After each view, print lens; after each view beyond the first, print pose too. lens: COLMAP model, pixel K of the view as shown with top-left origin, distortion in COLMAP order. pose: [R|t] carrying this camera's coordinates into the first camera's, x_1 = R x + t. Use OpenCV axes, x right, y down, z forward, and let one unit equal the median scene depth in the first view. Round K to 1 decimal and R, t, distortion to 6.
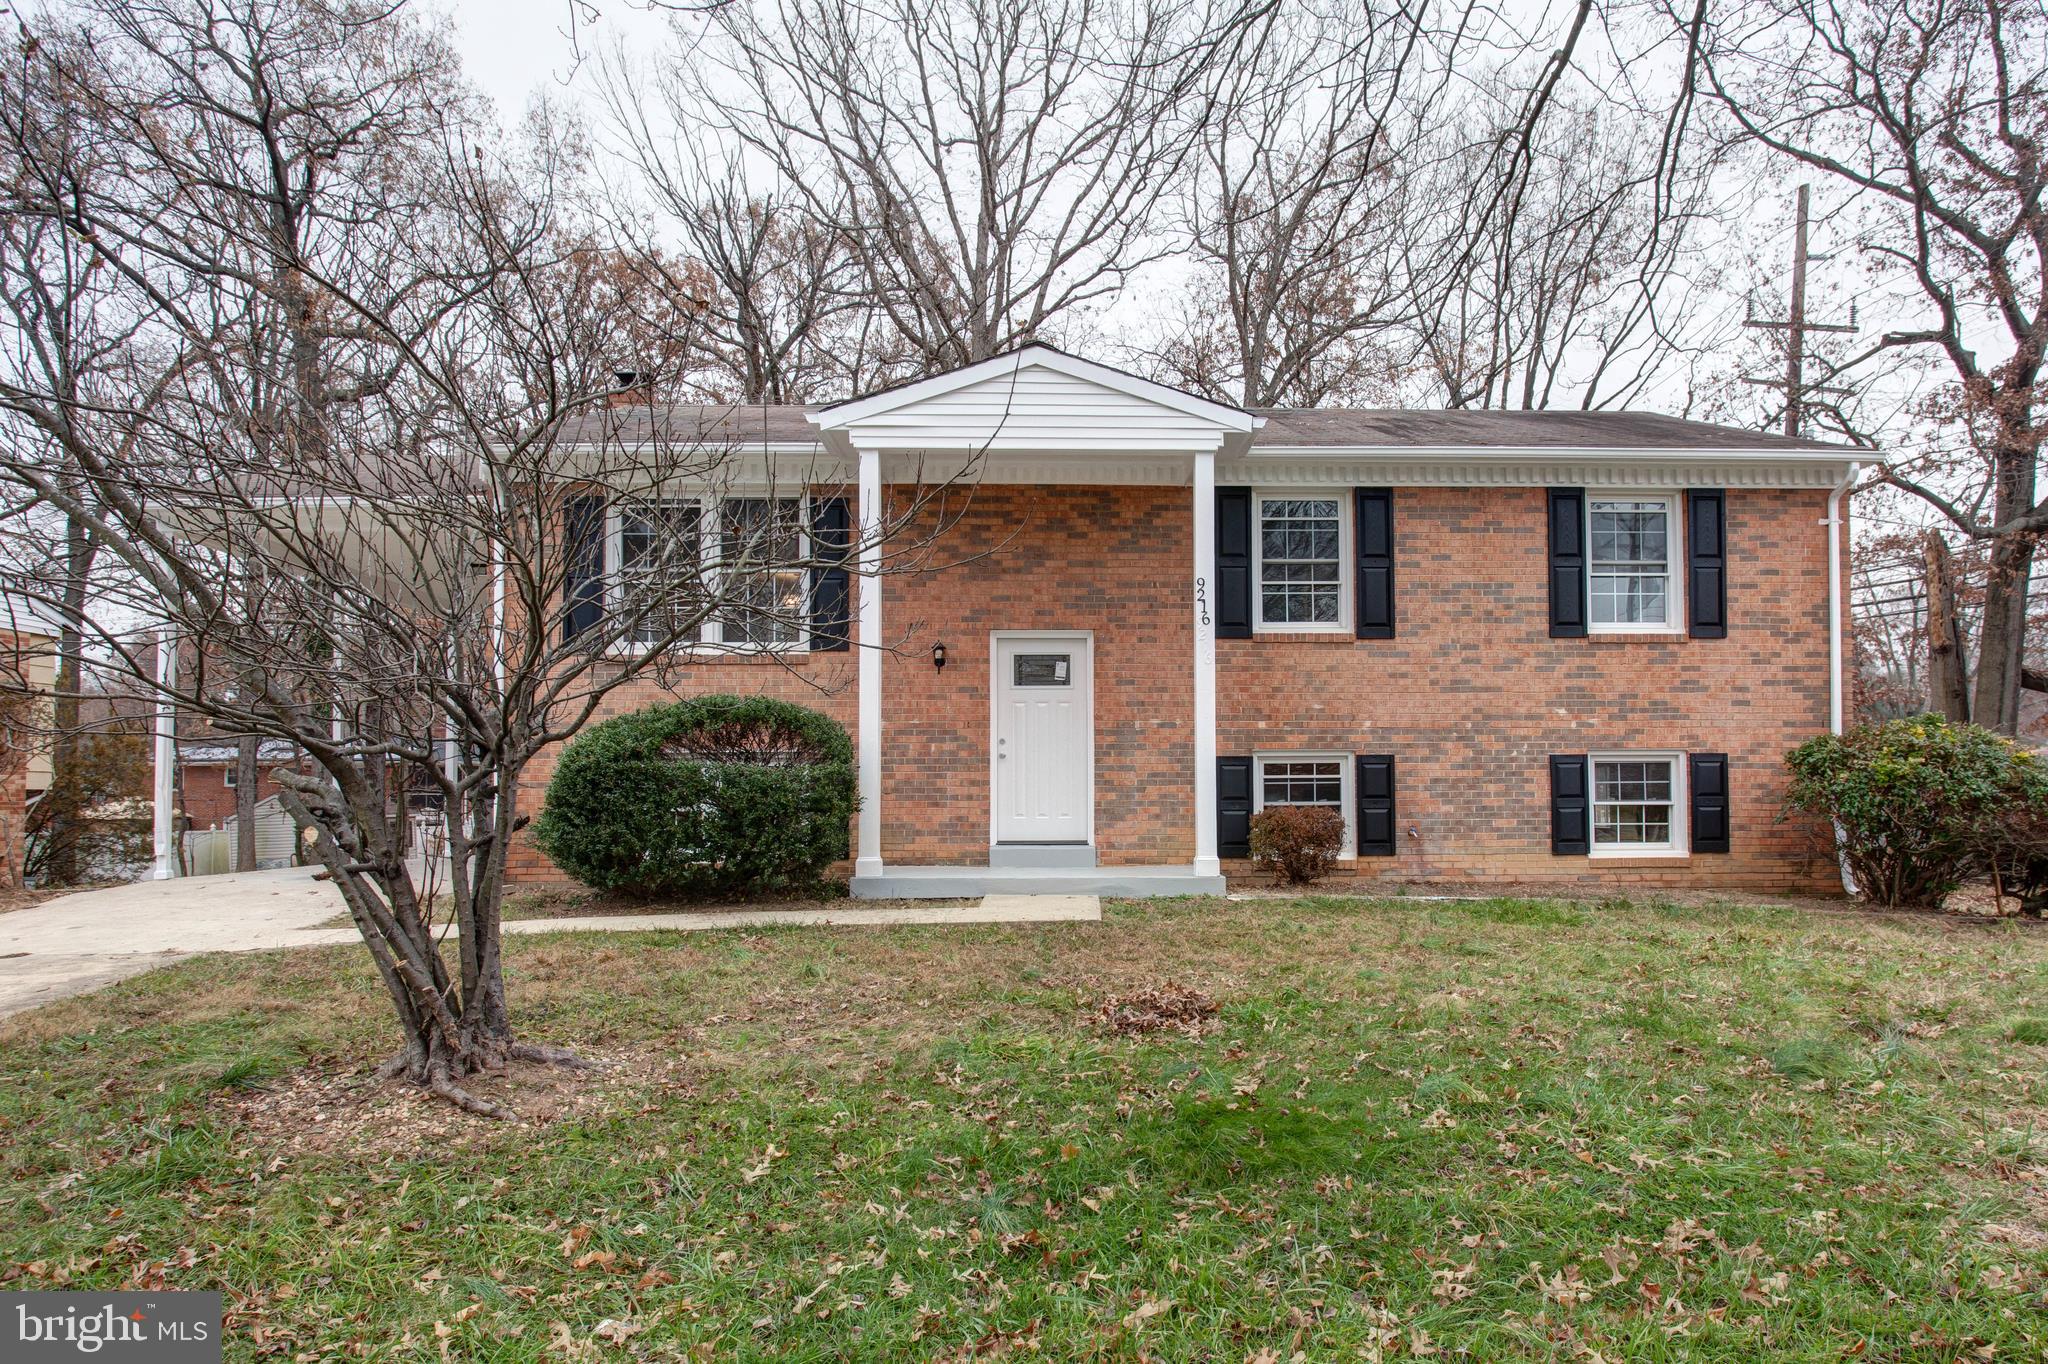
lens RADIAL K [[1358.1, 0, 1024.4], [0, 1358.1, 687.2], [0, 0, 1]] dist [0.022212, -0.000395]
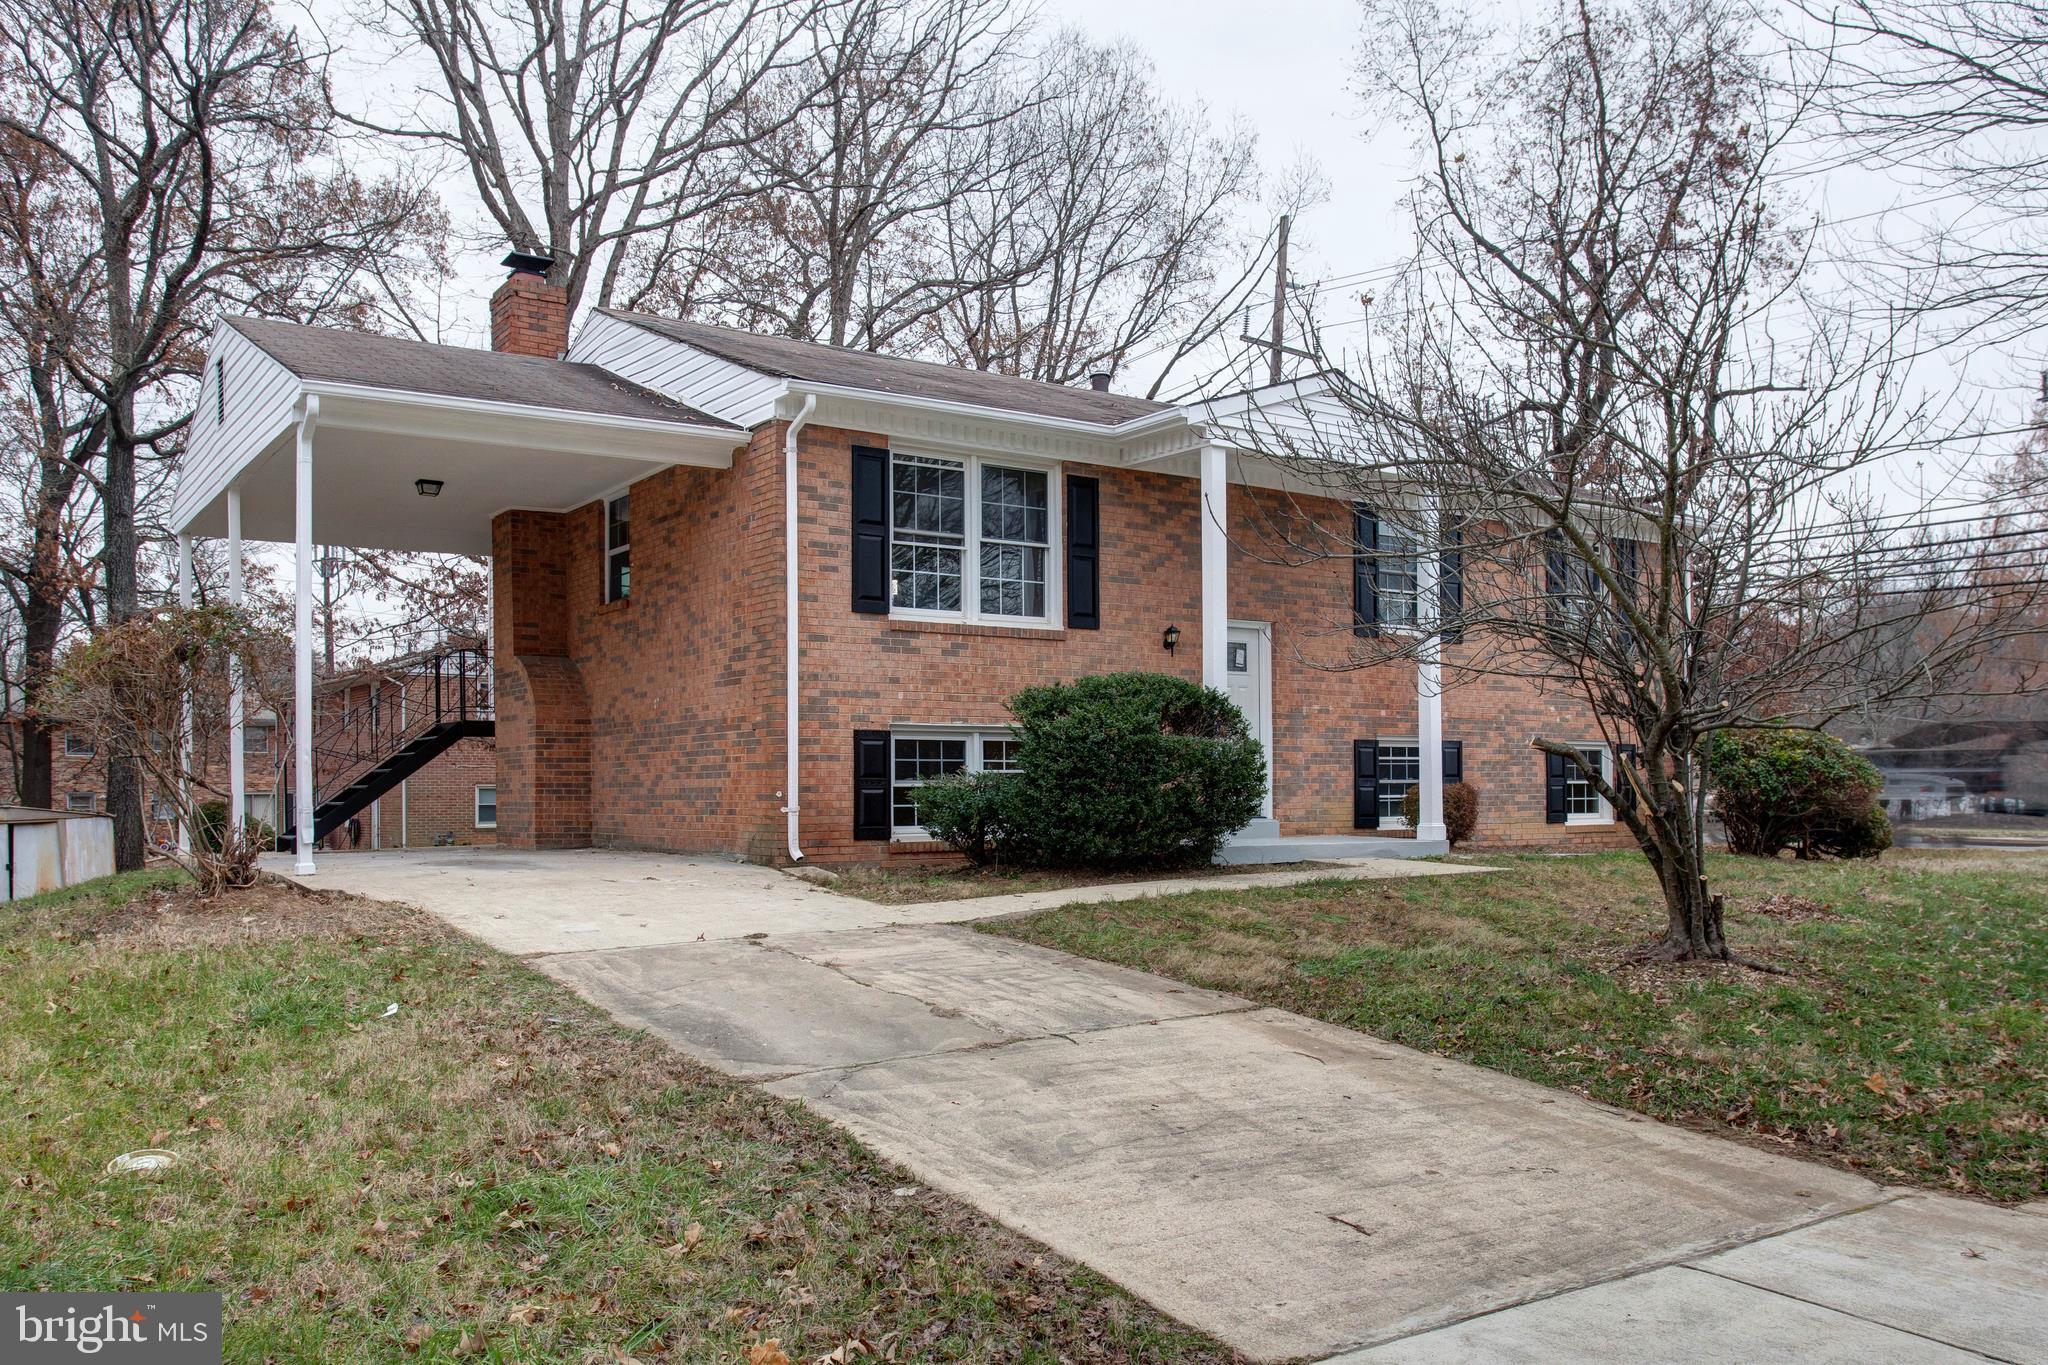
lens RADIAL K [[1630.3, 0, 1022.6], [0, 1630.3, 700.6], [0, 0, 1]] dist [-0.009120, -0.000553]
pose [[0.846257, 0.030926, 0.531877, -0.814187], [-0.048863, 0.998612, 0.019680, 0.004934], [-0.530530, -0.042643, 0.846593, -0.007154]]
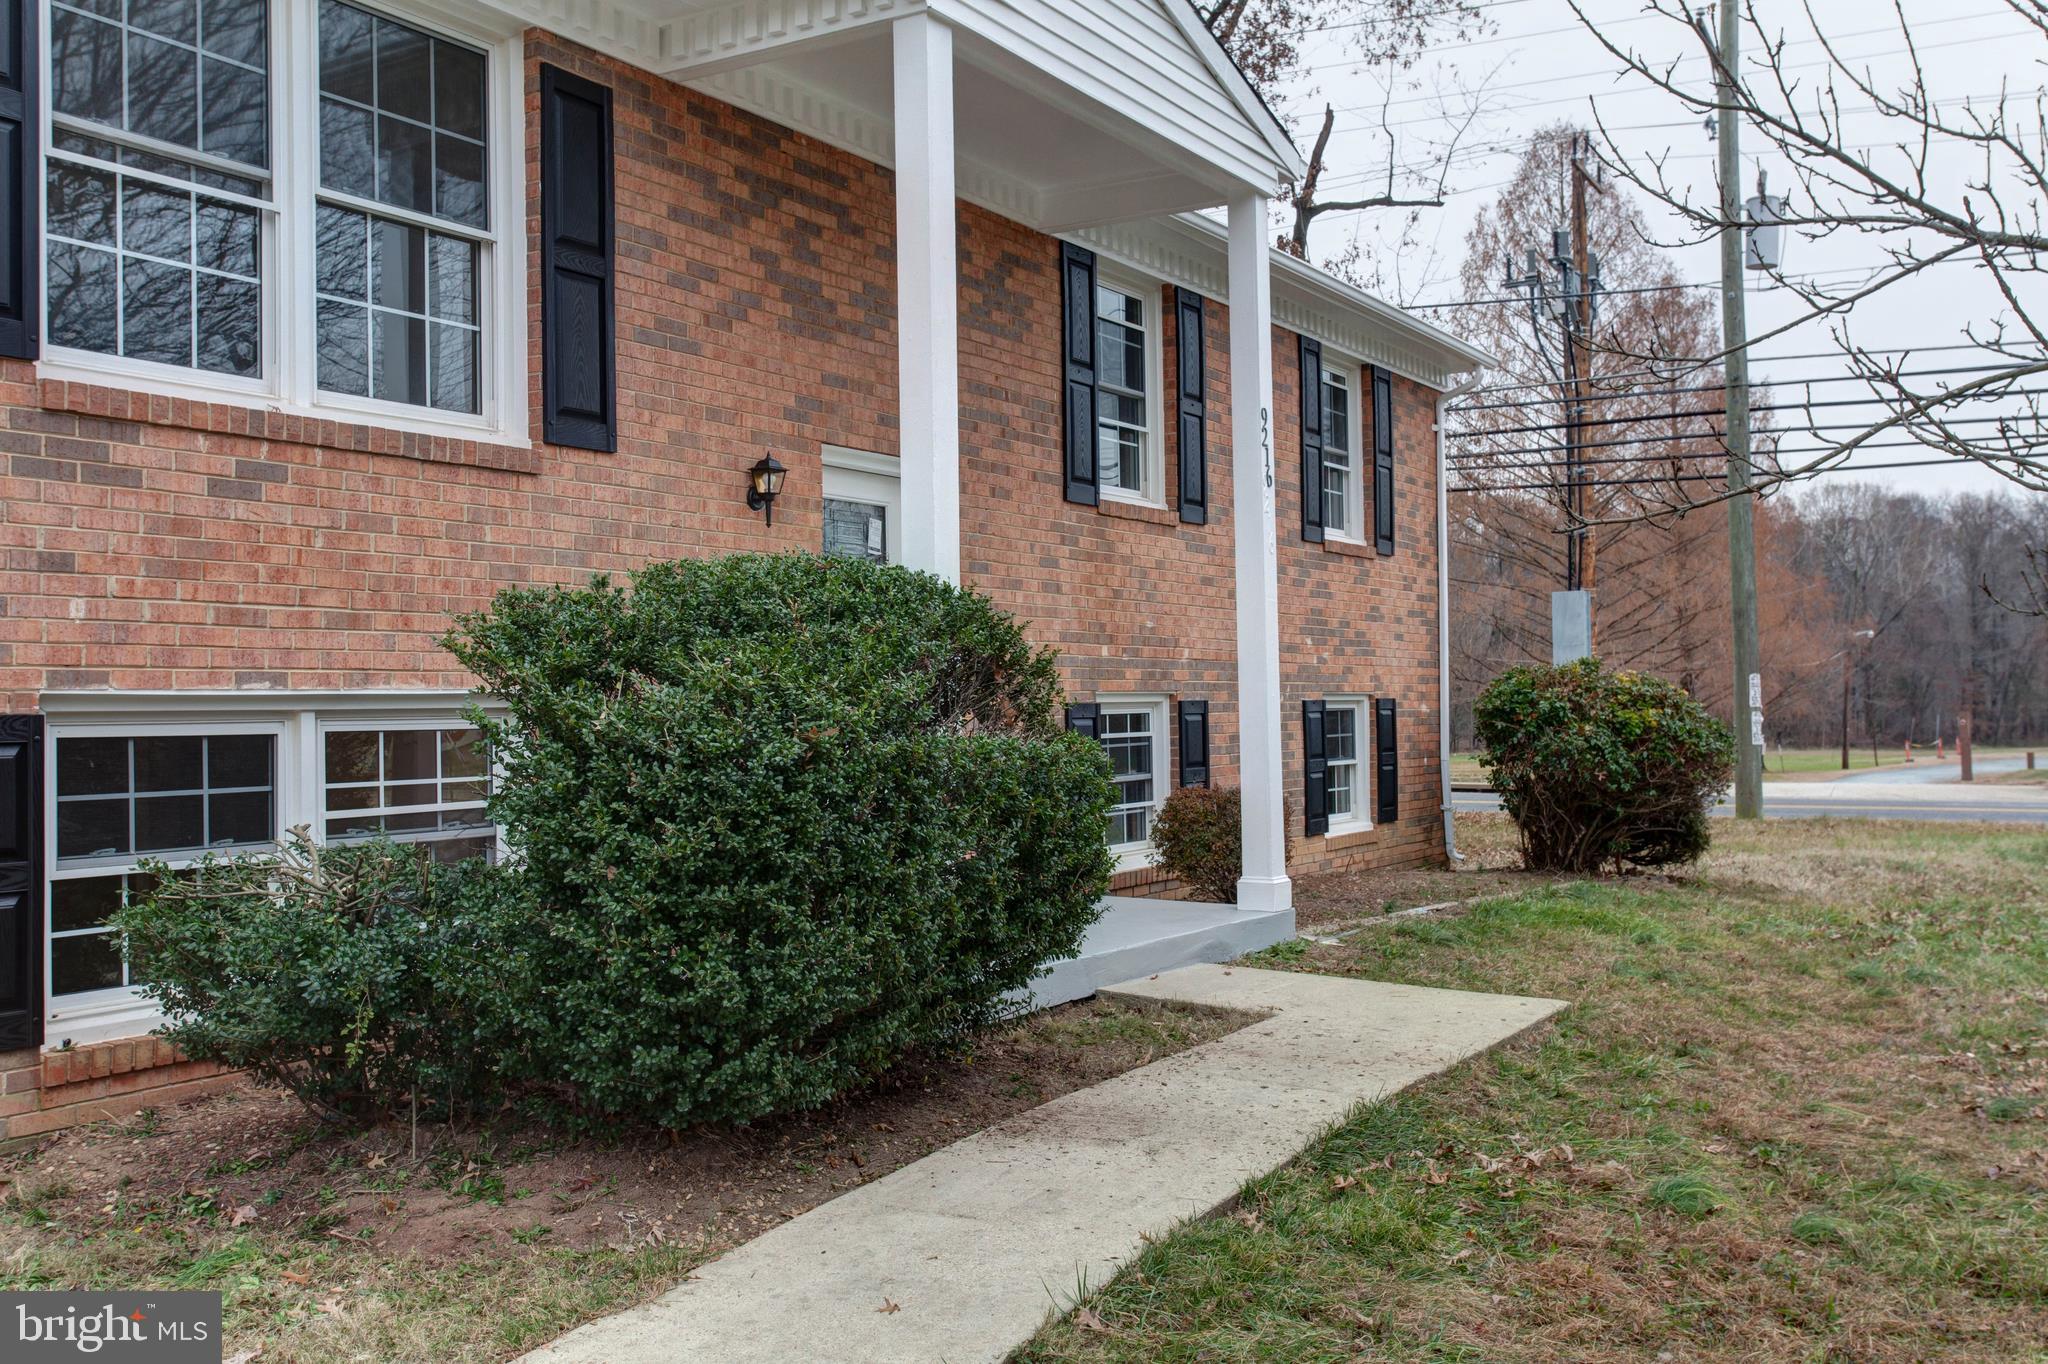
lens RADIAL K [[1864.1, 0, 1061.8], [0, 1864.1, 656.7], [0, 0, 1]] dist [0.000909, 0.002898]
pose [[0.551344, 0.019861, 0.834042, -0.524671], [-0.064268, 0.997757, 0.018724, 0.015809], [-0.831799, -0.063926, 0.551384, 0.554928]]
